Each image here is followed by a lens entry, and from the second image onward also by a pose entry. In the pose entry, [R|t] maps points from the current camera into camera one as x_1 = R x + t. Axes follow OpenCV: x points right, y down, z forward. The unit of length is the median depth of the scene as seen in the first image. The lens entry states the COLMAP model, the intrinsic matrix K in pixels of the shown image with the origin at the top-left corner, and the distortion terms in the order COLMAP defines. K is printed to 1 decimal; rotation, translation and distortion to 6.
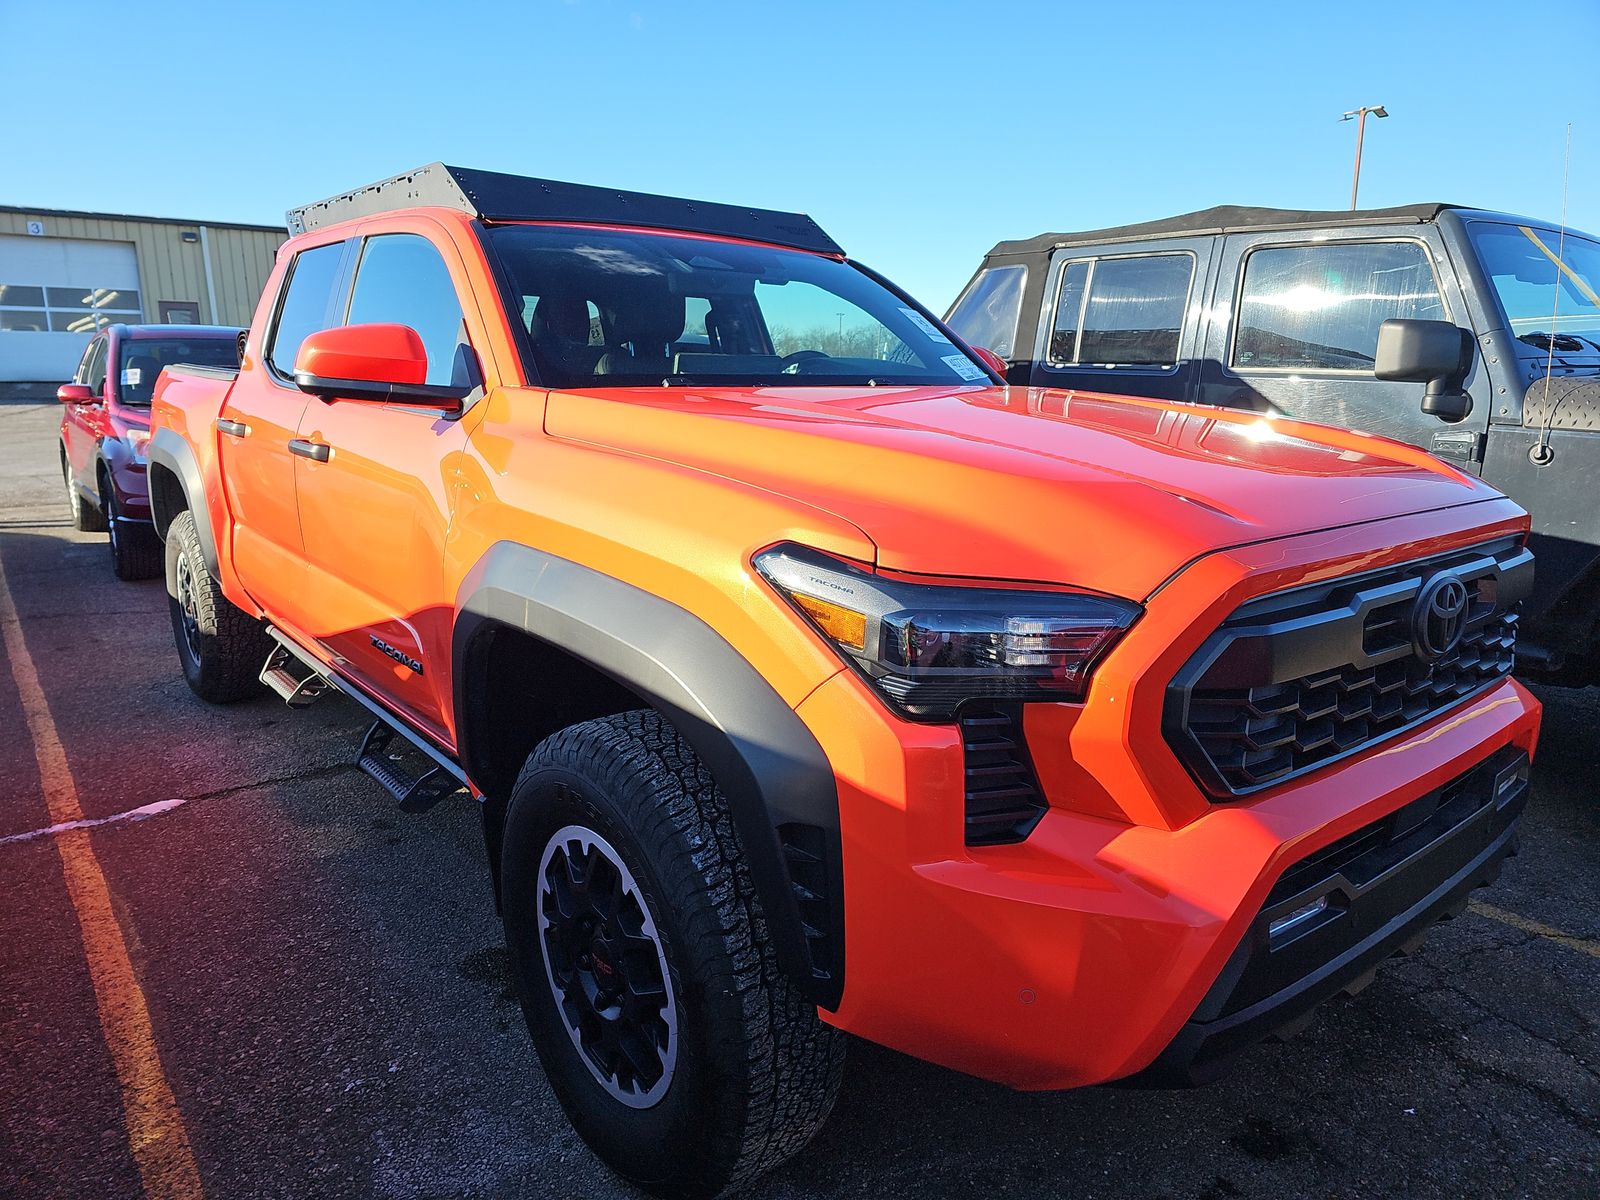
lens RADIAL K [[1052.5, 0, 791.2], [0, 1052.5, 595.4], [0, 0, 1]] dist [0.047734, -0.024360]
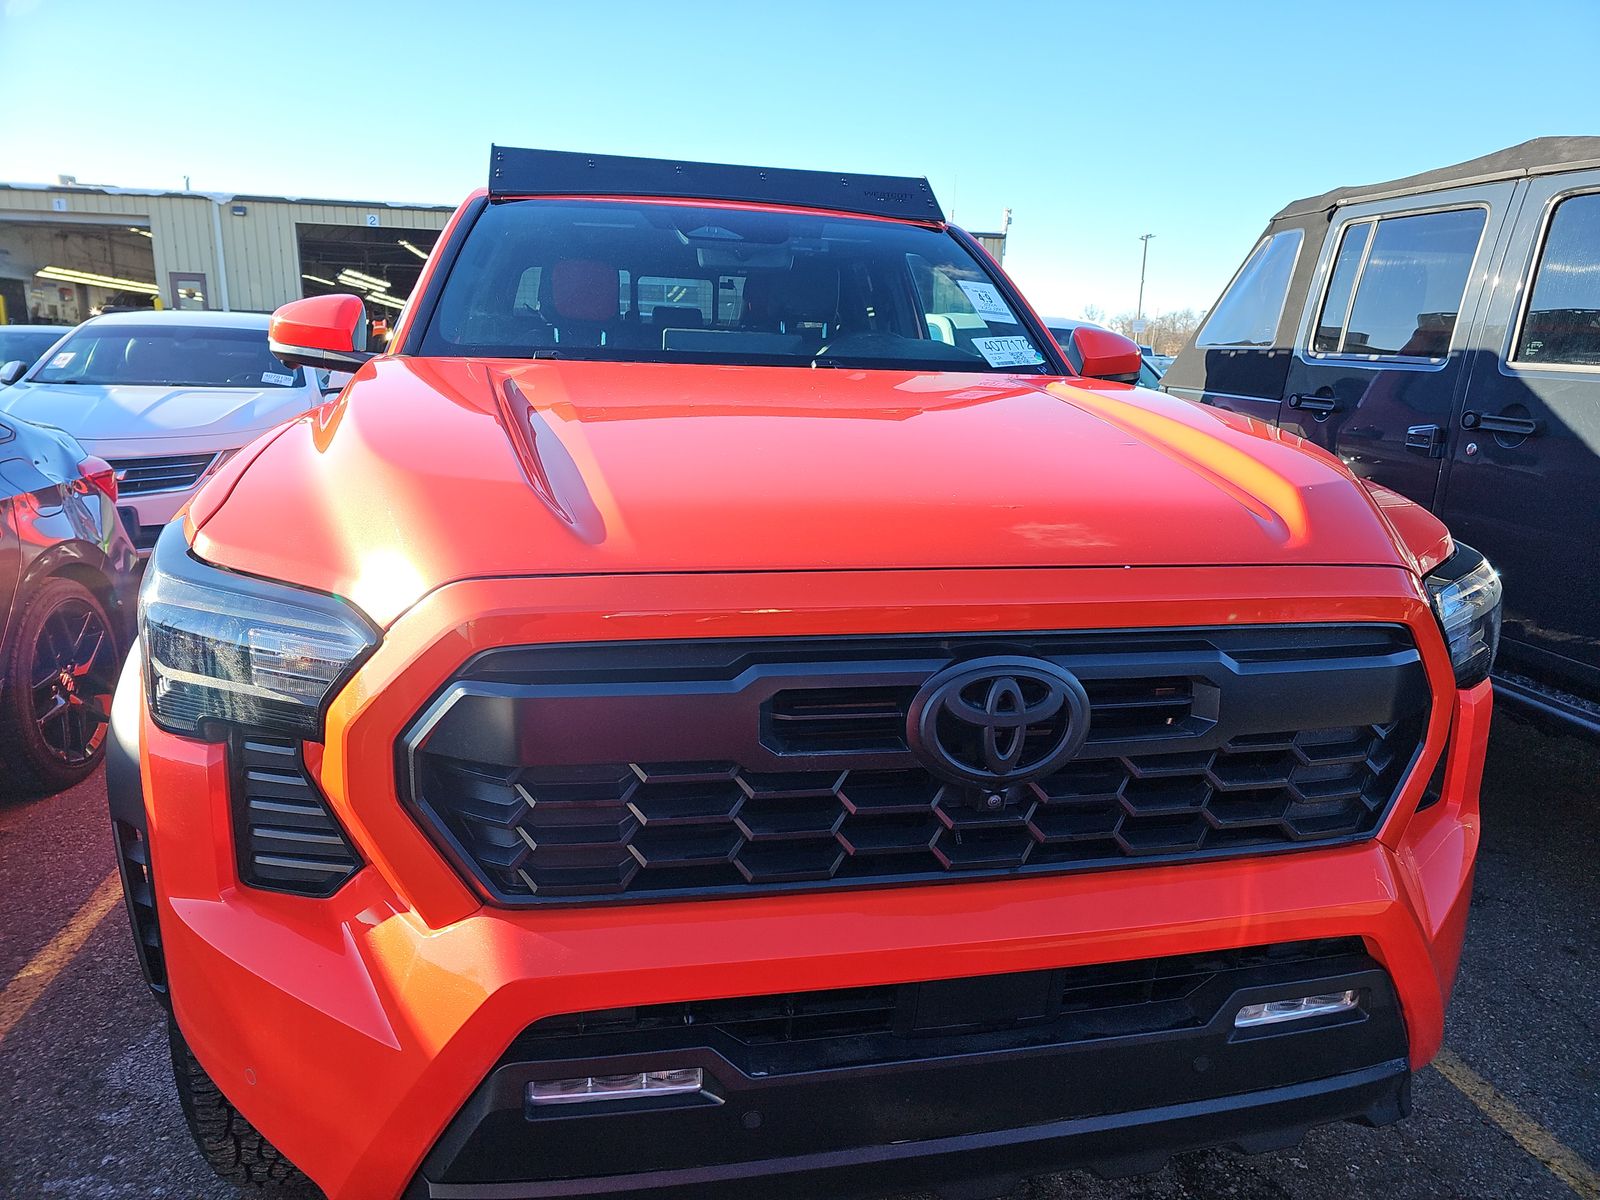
lens RADIAL K [[1052.5, 0, 799.8], [0, 1052.5, 606.8], [0, 0, 1]] dist [0.047734, -0.024360]
pose [[0.898680, 0.123907, -0.420740, 0.292355], [-0.113911, 0.992286, 0.048919, -0.027911], [0.423555, 0.003965, 0.905861, 0.125621]]
